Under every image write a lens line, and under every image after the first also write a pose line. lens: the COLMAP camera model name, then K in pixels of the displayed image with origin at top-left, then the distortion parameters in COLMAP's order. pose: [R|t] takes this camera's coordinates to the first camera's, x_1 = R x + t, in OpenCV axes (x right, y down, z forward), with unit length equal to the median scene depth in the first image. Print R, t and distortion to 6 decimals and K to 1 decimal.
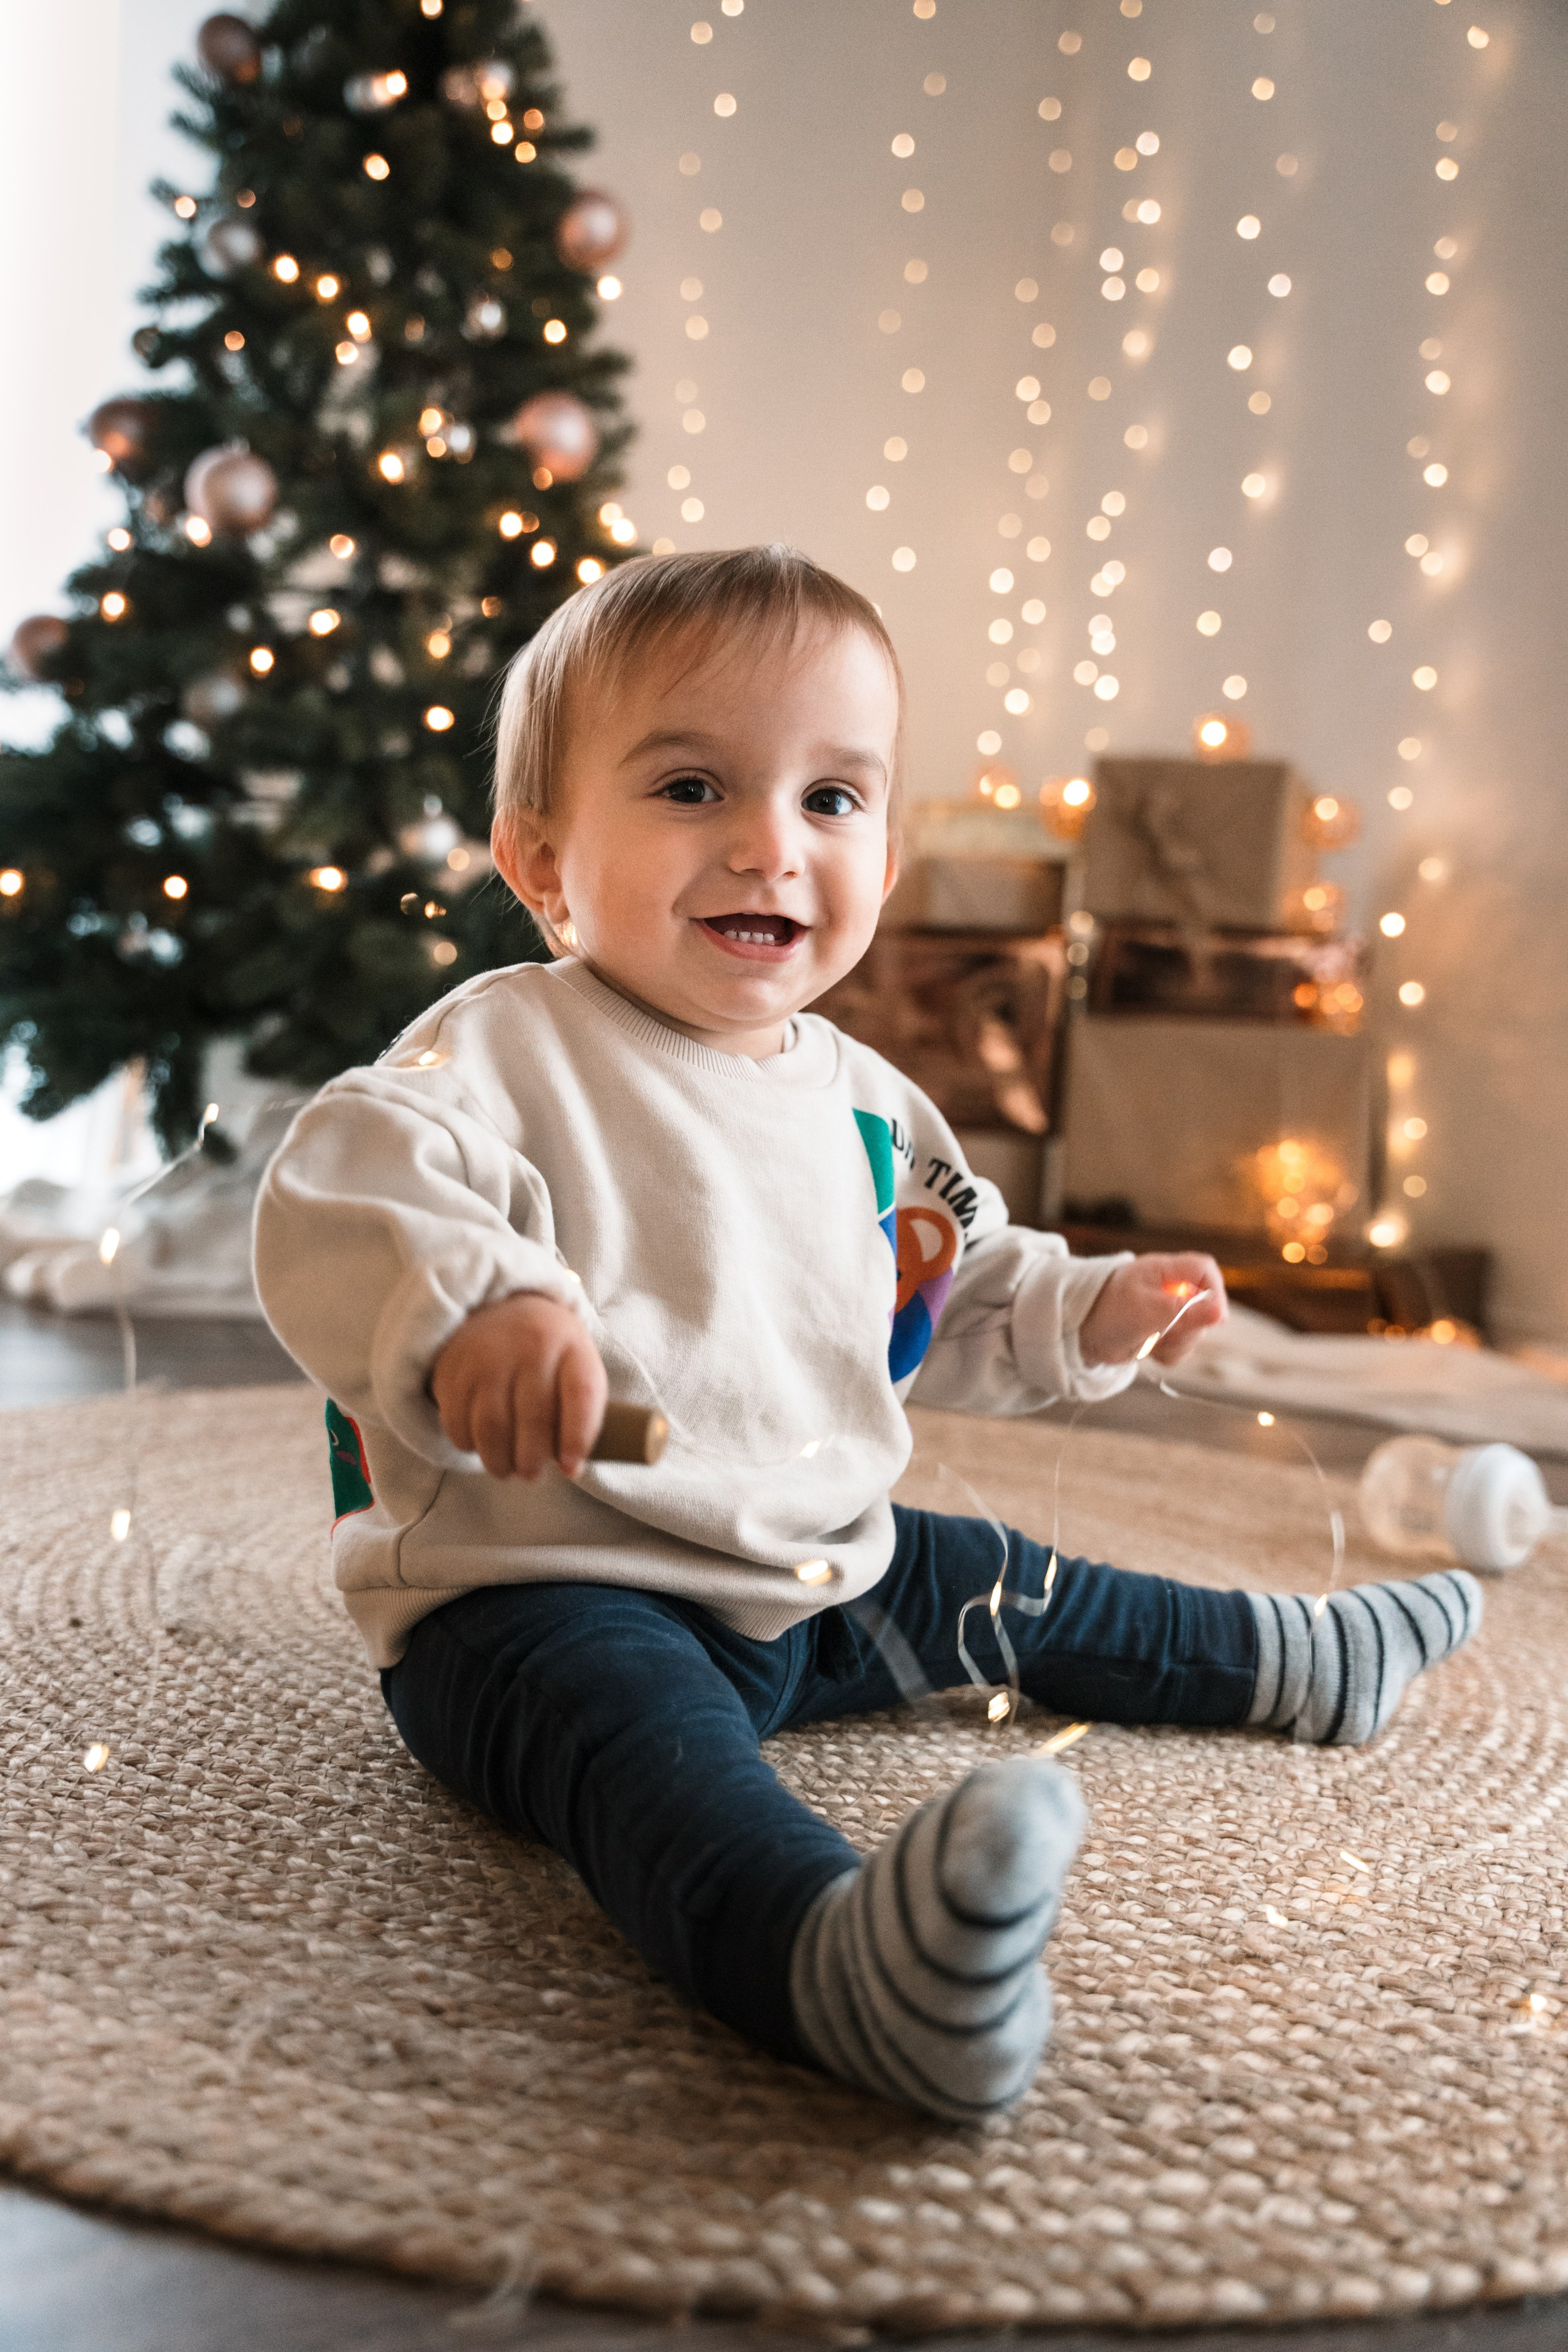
lens RADIAL K [[1944.9, 0, 785.2], [0, 1944.9, 1181.9], [0, 0, 1]] dist [-0.000026, -0.003981]
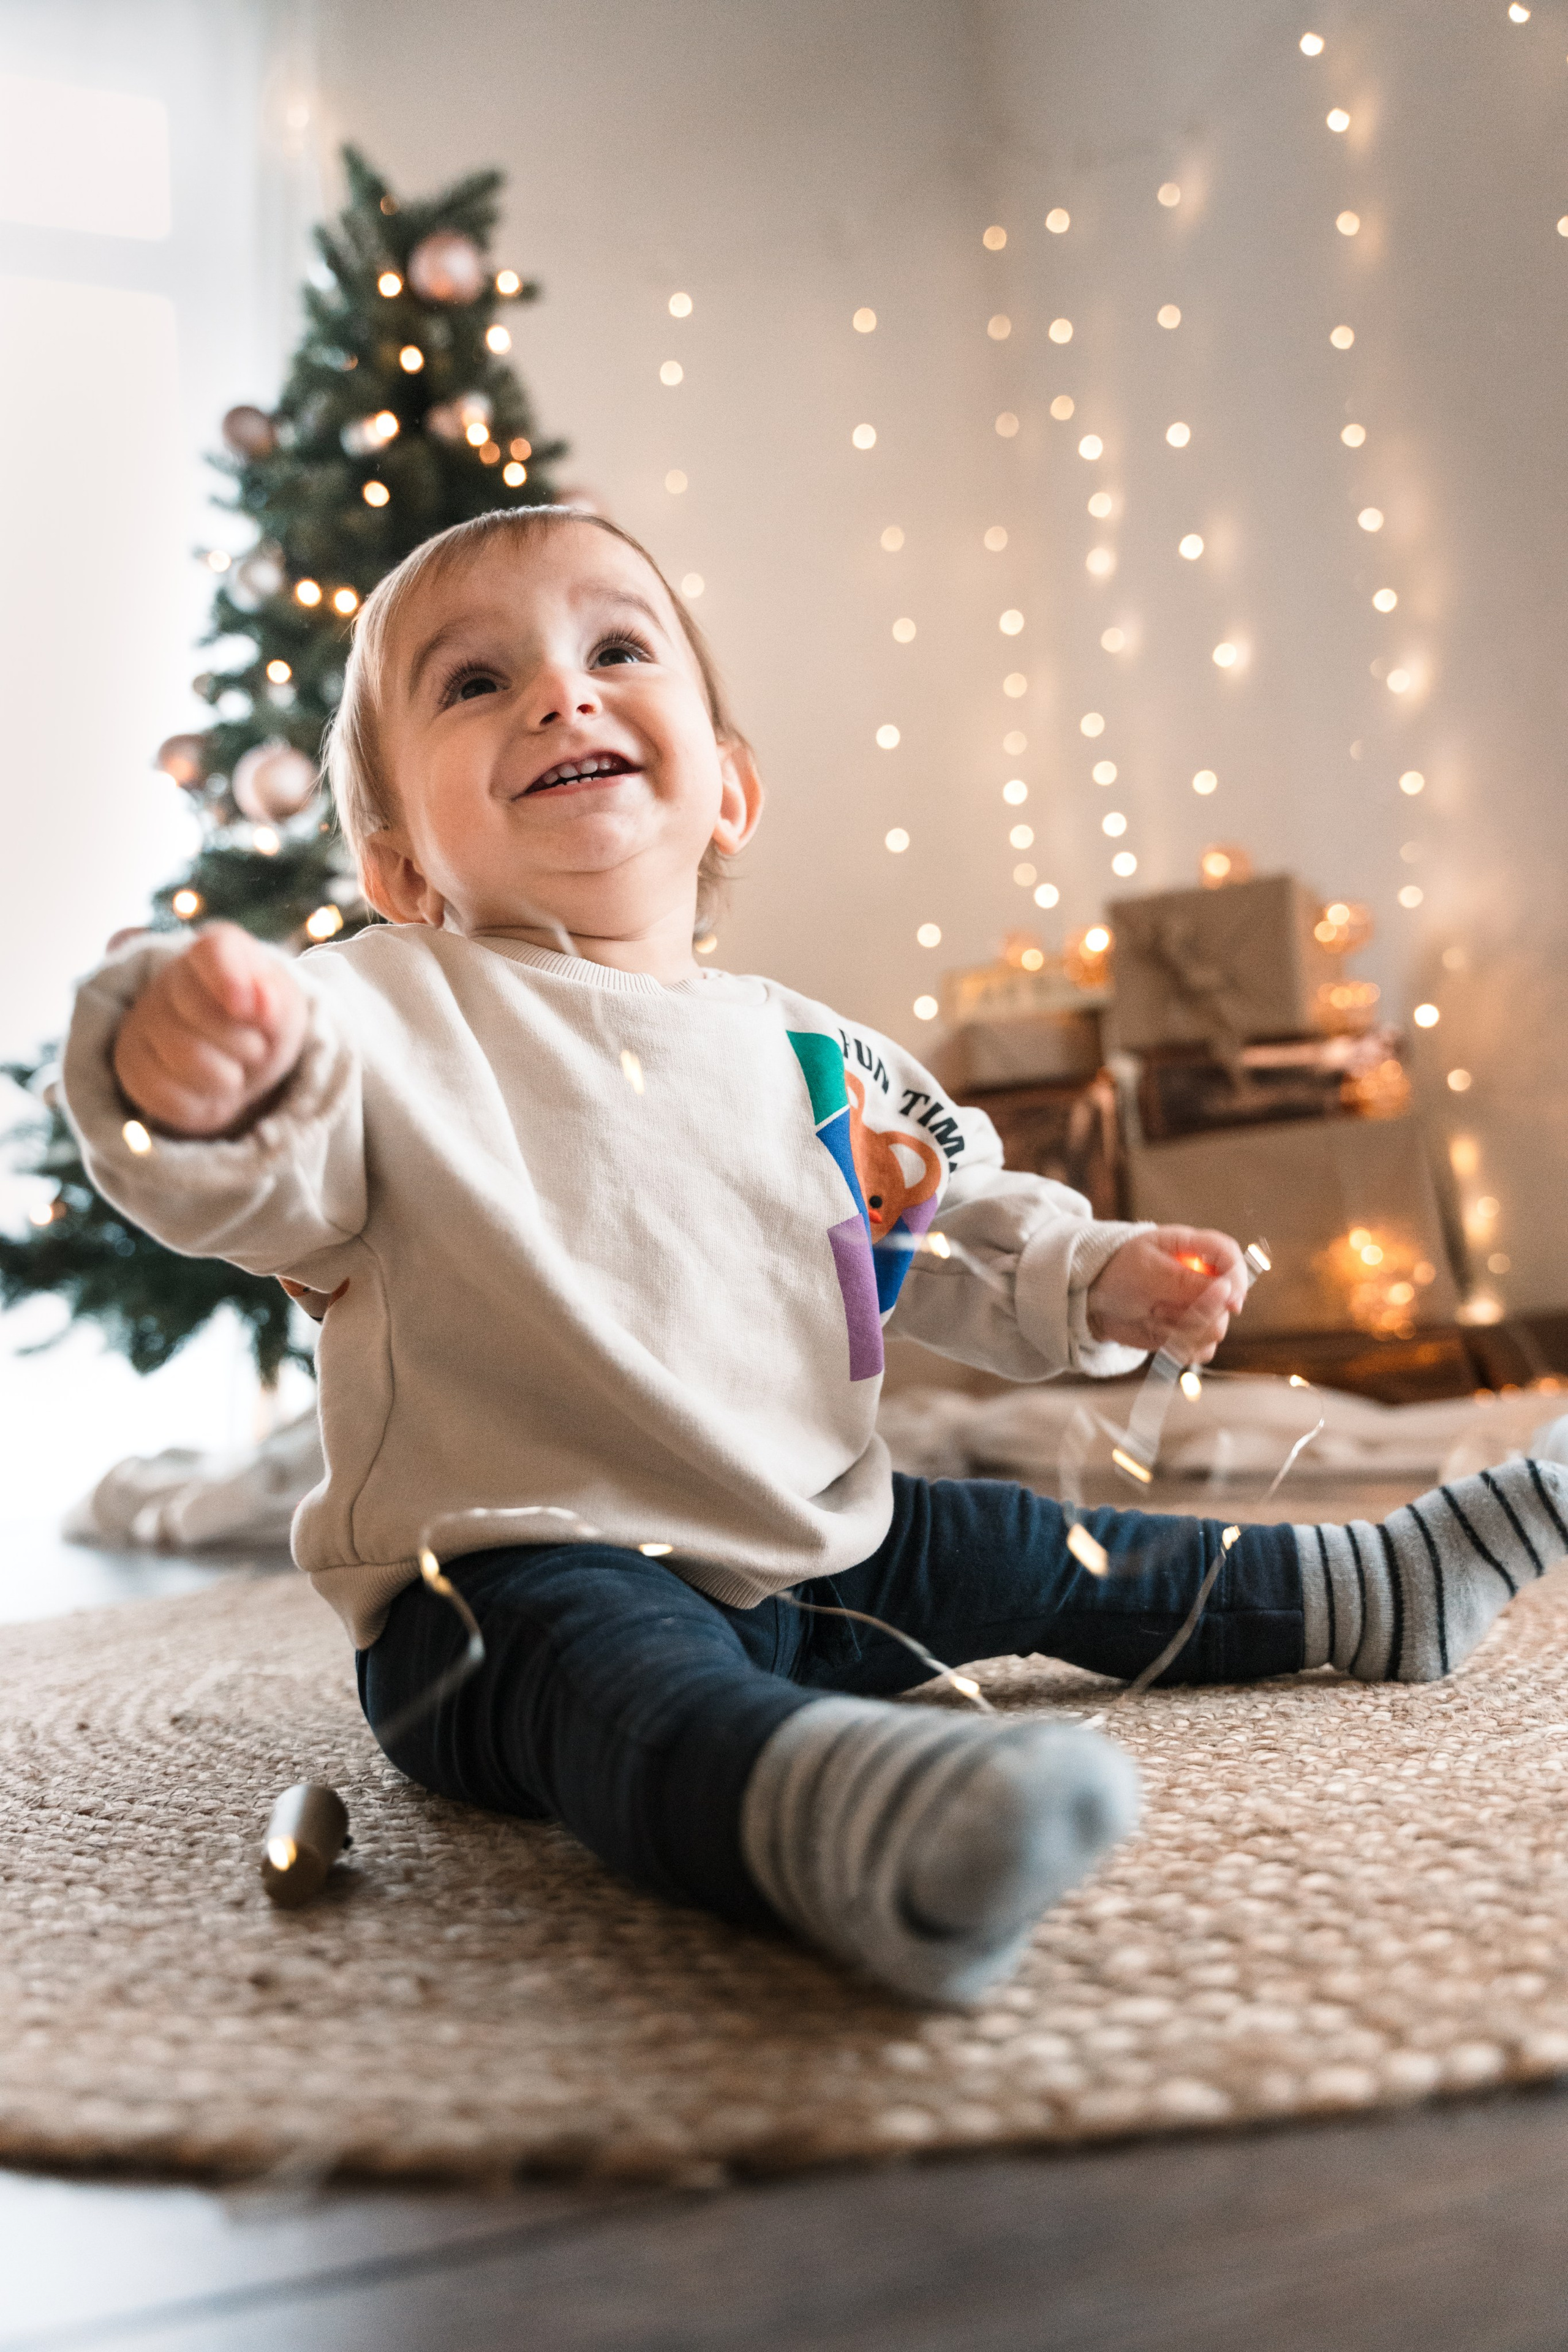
lens RADIAL K [[1828.4, 0, 772.8], [0, 1828.4, 1164.1], [0, 0, 1]] dist [-0.007628, -0.005062]
pose [[0.986047, -0.149341, -0.073541, 0.036549], [0.135985, 0.977443, -0.161594, 0.060761], [0.096015, 0.149339, 0.984113, 0.036430]]
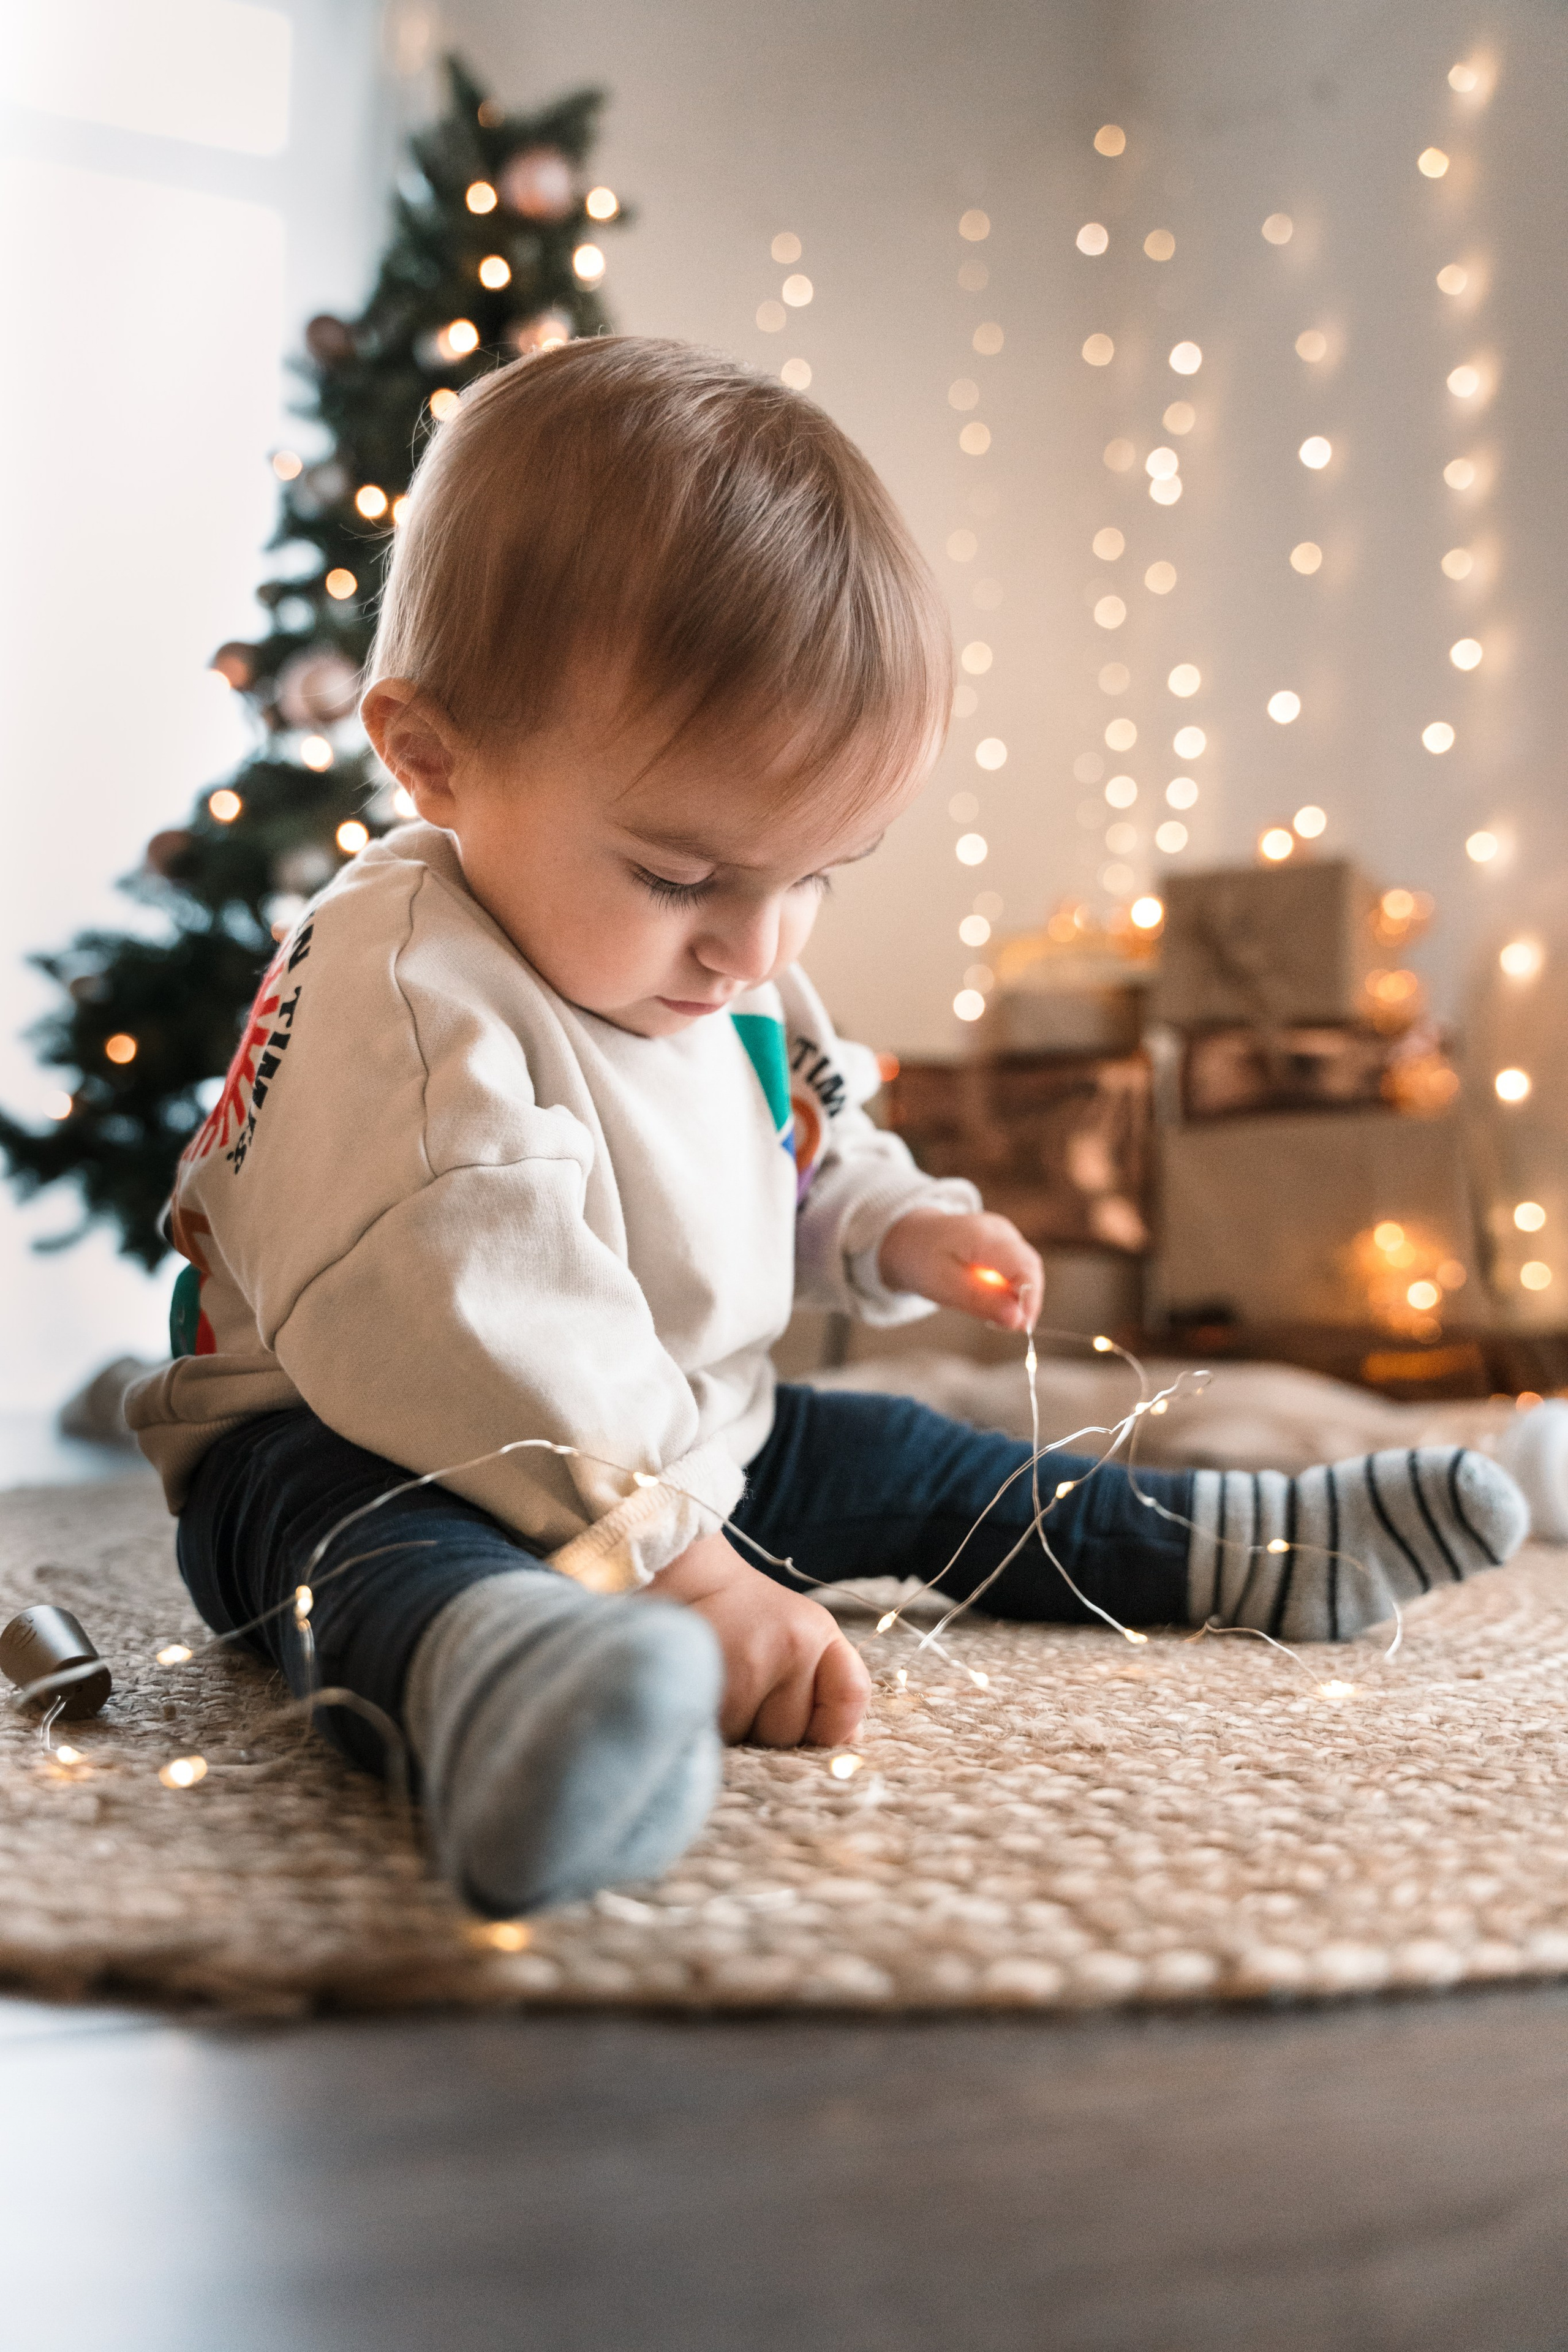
lens RADIAL K [[1815.8, 0, 787.7], [0, 1815.8, 1180.2], [0, 0, 1]] dist [-0.004027, -0.003095]
pose [[0.990914, -0.070558, -0.114507, 0.070842], [0.052691, 0.986949, -0.152169, 0.084401], [0.123750, 0.144752, 0.981699, 0.066602]]
